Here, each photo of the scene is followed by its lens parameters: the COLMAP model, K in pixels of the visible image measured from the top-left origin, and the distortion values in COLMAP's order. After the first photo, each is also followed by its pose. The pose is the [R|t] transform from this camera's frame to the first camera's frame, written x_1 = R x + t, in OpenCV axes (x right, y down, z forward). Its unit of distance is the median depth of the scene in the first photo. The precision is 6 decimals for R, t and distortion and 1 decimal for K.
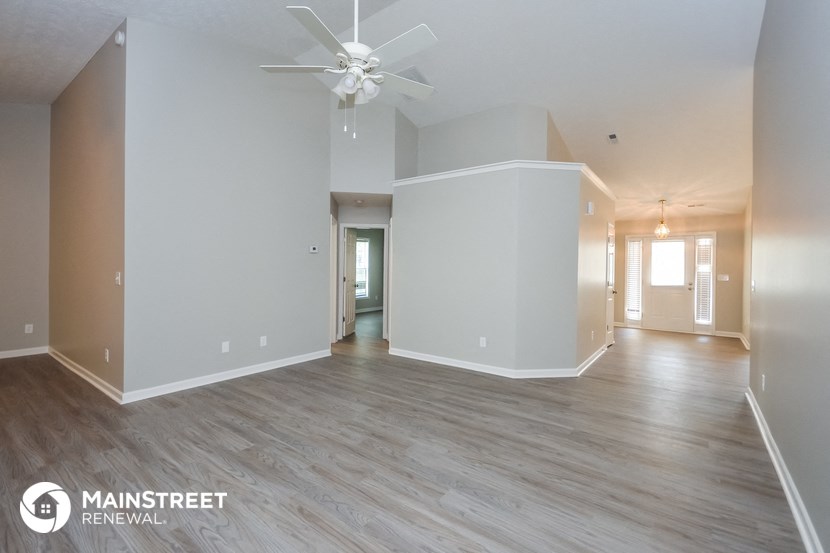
lens RADIAL K [[375.9, 0, 411.0], [0, 375.9, 270.6], [0, 0, 1]] dist [0.001619, -0.000139]
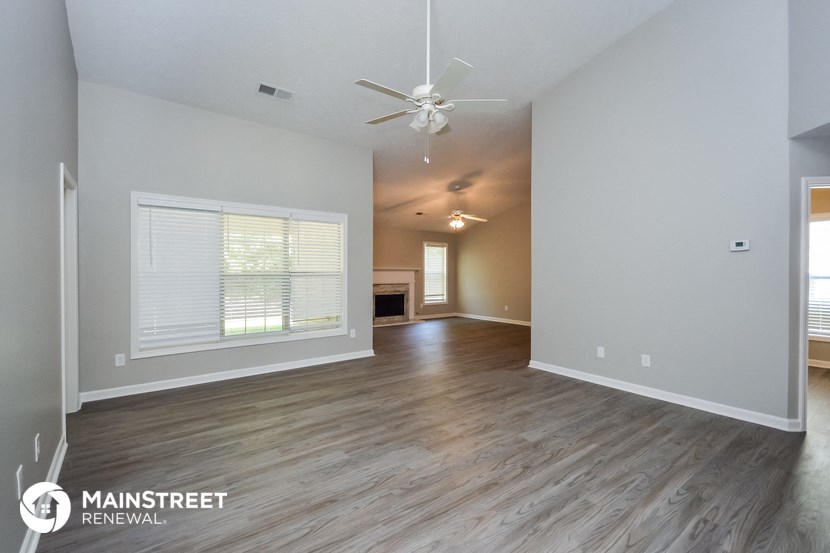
lens RADIAL K [[375.9, 0, 411.1], [0, 375.9, 275.4], [0, 0, 1]] dist [0.001619, -0.000139]
pose [[-0.287008, -0.000019, -0.957928, 0.773140], [-0.018209, 0.999819, 0.005435, 0.001705], [0.957755, 0.019003, -0.286956, 0.992948]]
